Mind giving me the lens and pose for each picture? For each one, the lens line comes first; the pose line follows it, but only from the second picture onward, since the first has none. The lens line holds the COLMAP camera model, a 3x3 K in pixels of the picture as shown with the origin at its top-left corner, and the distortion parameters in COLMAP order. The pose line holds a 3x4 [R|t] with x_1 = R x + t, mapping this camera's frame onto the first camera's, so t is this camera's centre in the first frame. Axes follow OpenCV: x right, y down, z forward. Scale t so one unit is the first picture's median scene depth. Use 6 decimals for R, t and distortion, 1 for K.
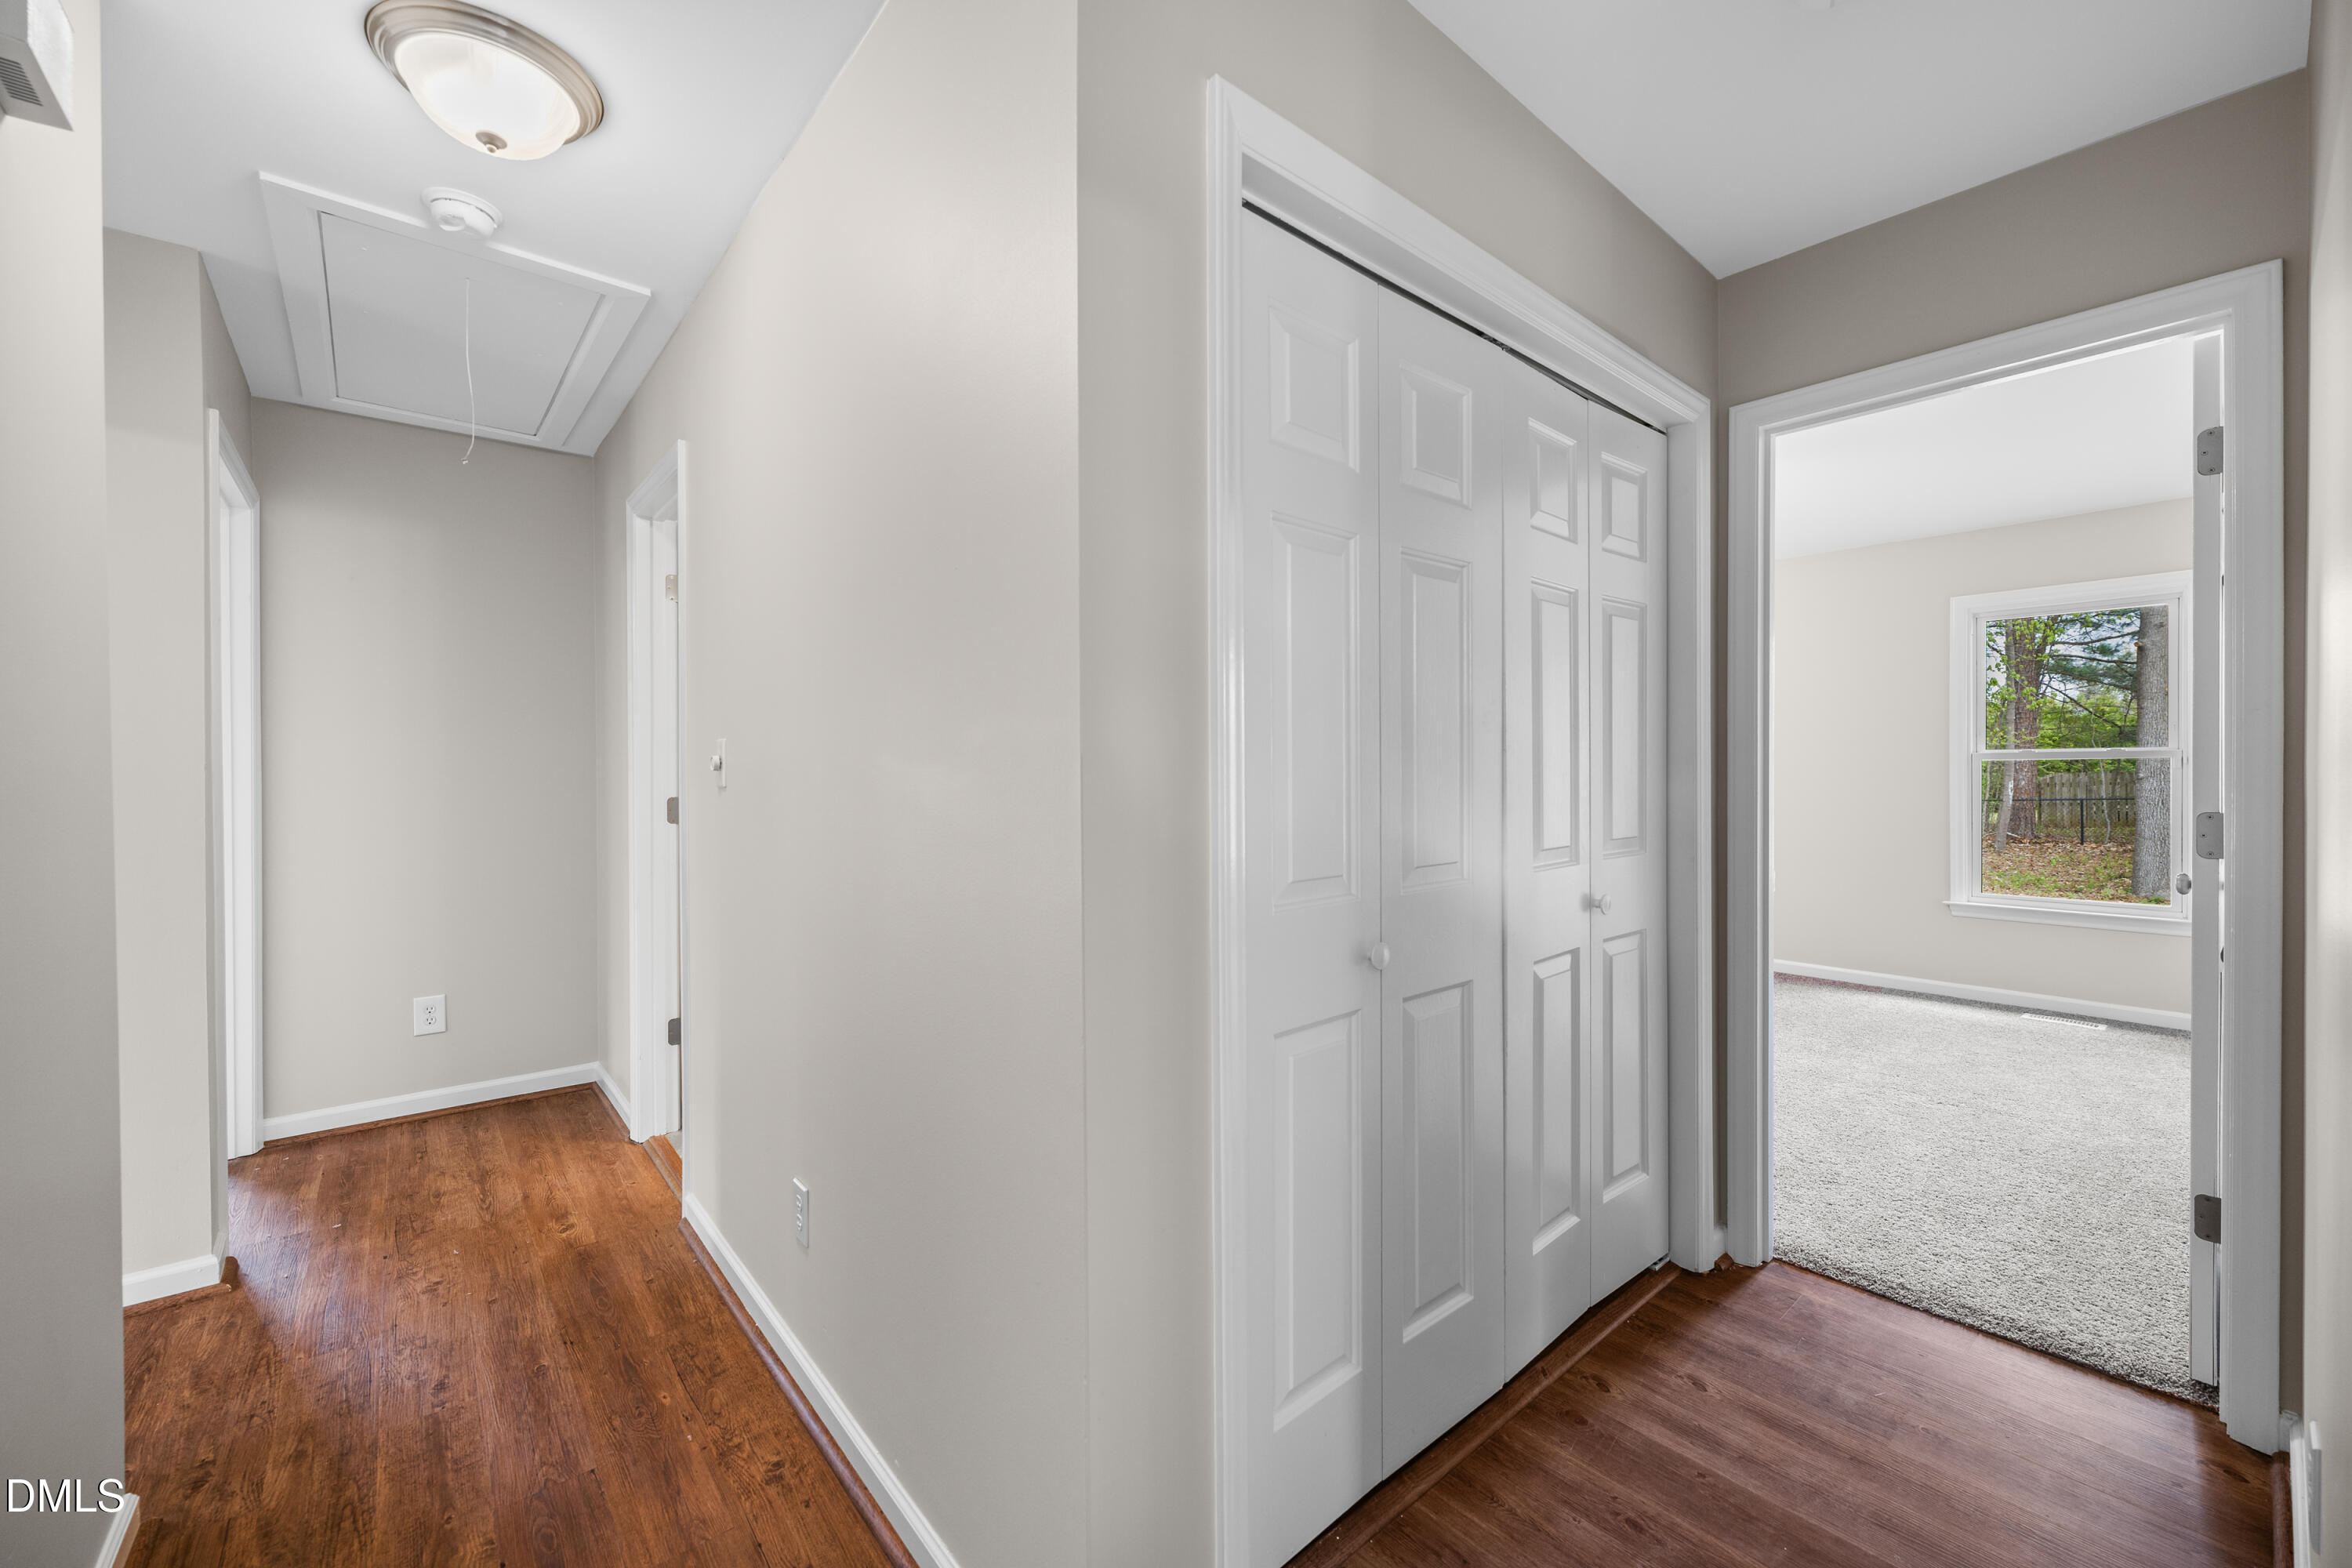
lens RADIAL K [[916.0, 0, 1141.5], [0, 916.0, 760.2], [0, 0, 1]] dist [0.000063, -0.000171]
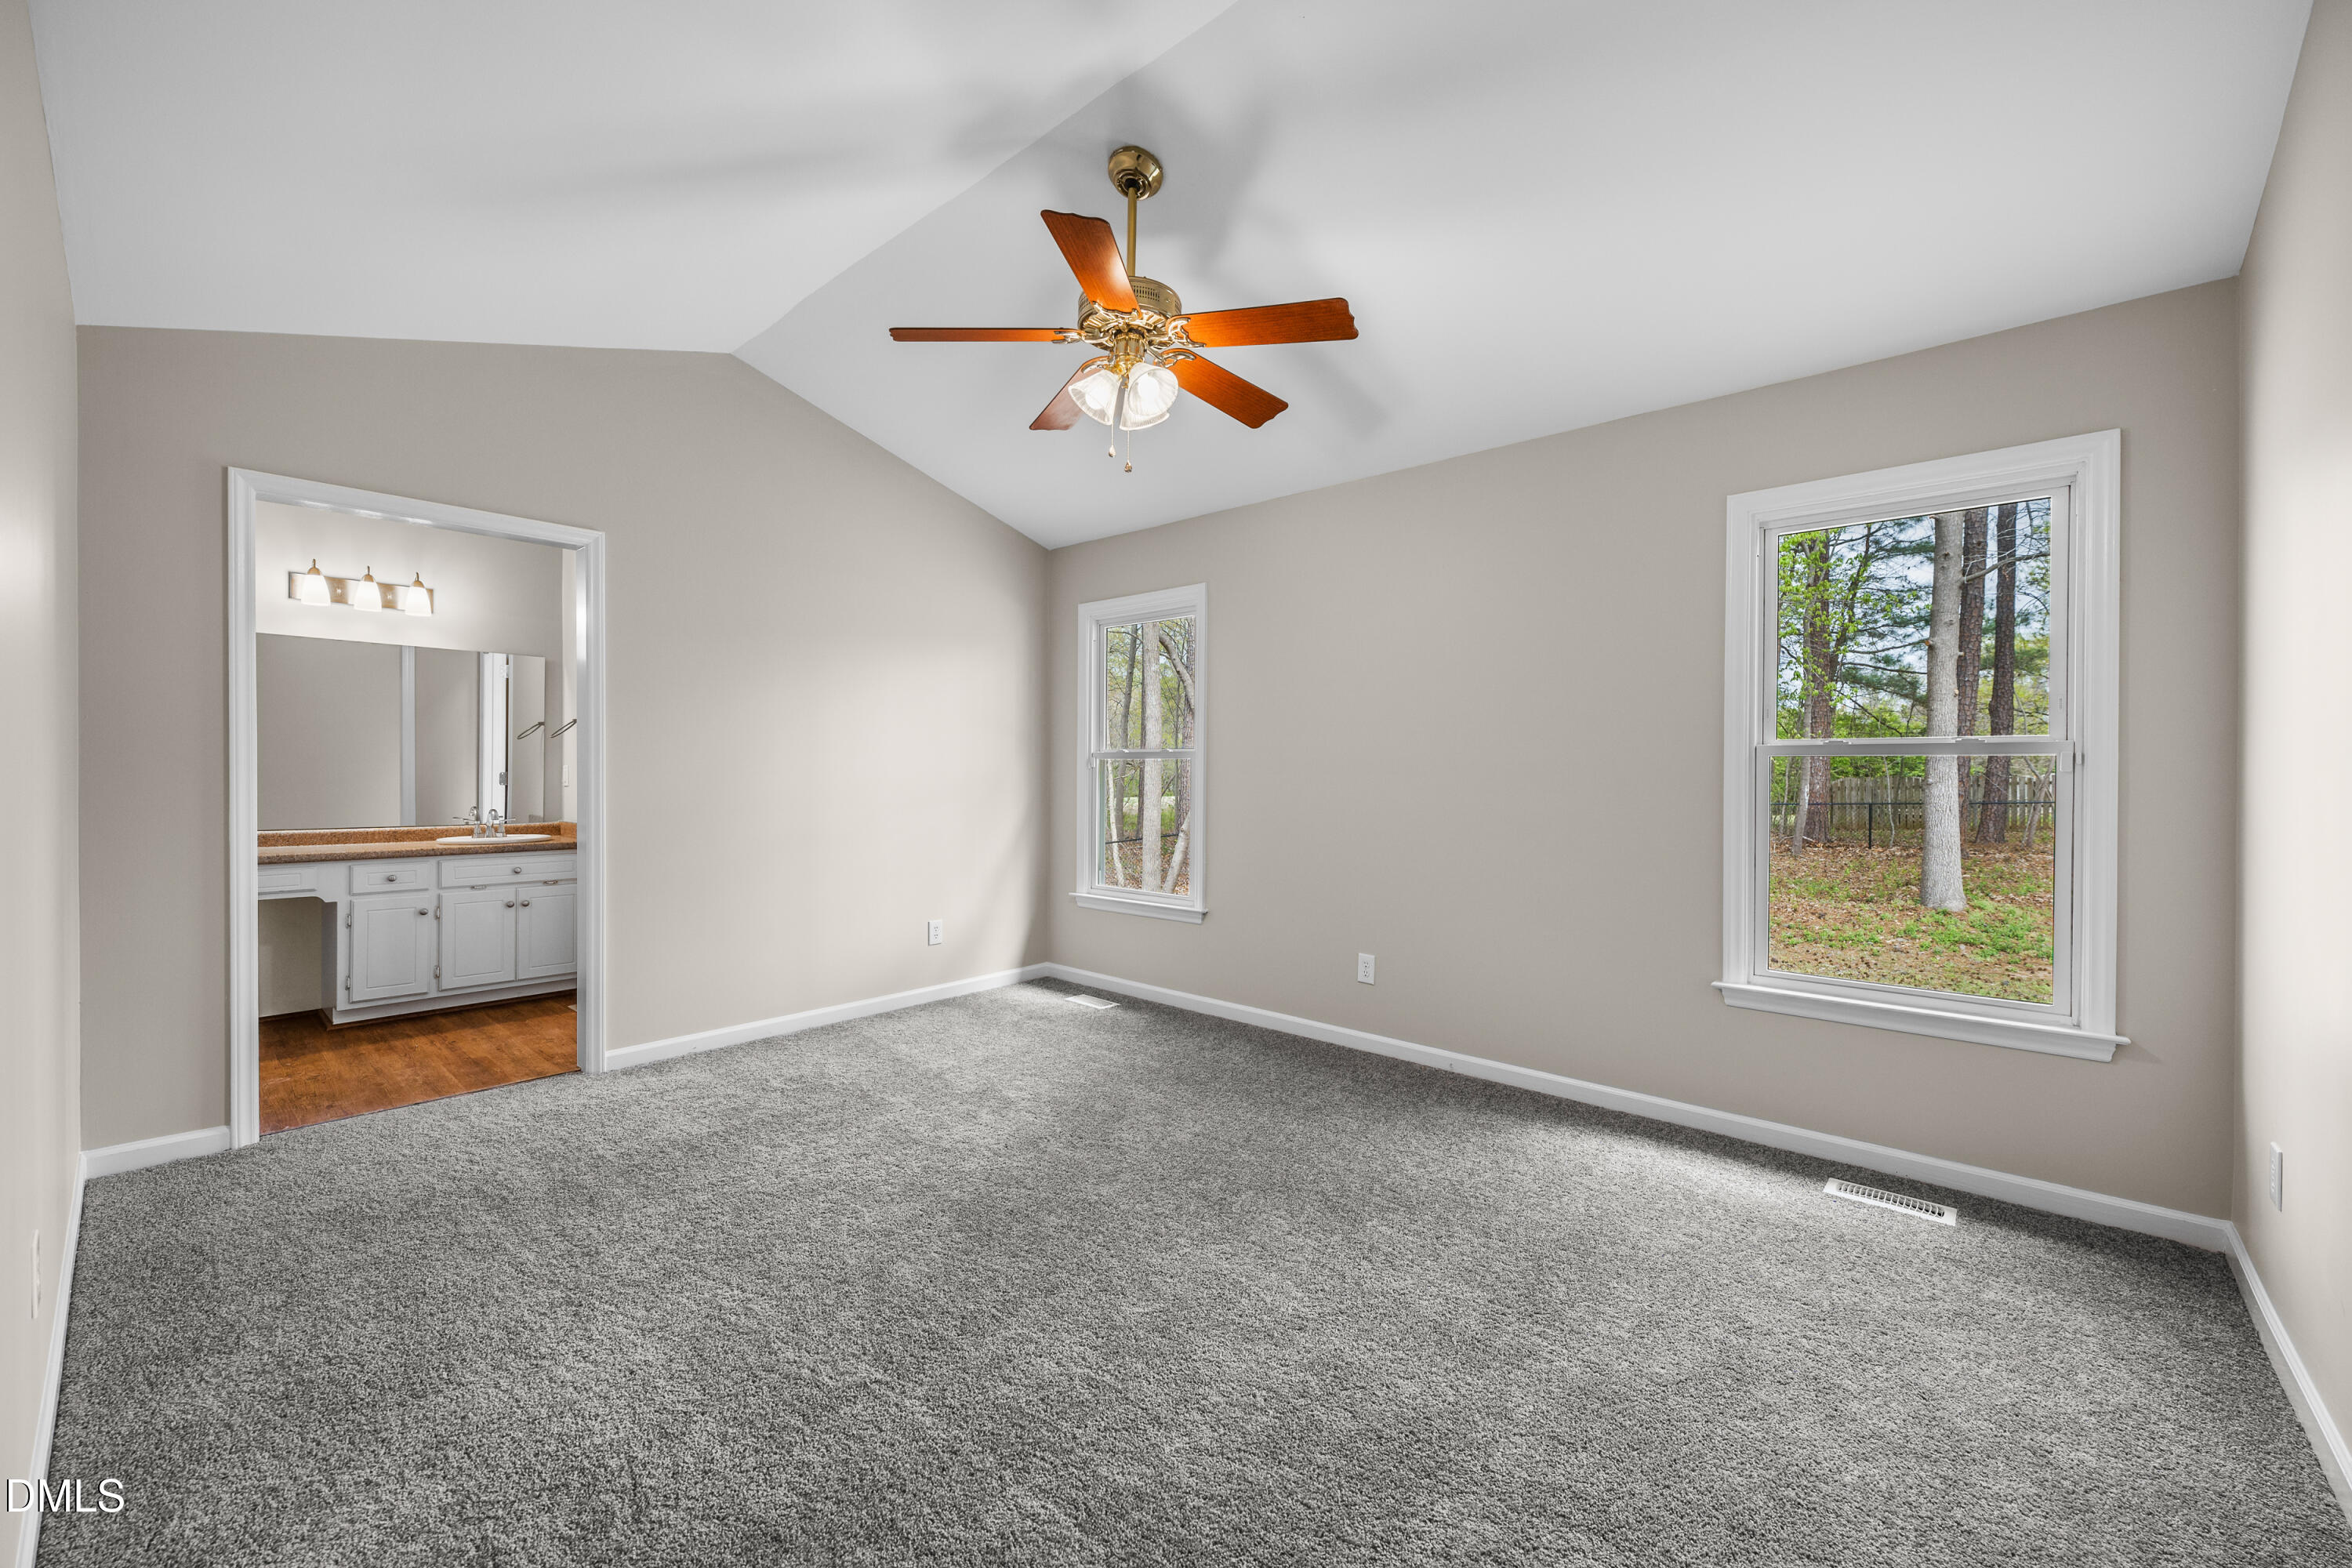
lens RADIAL K [[916.0, 0, 1156.8], [0, 916.0, 767.7], [0, 0, 1]] dist [0.000063, -0.000171]
pose [[0.989904, 0.004334, 0.141674, 0.083937], [-0.005095, 0.999974, 0.005013, 0.001642], [-0.141649, -0.005684, 0.989901, 0.089226]]
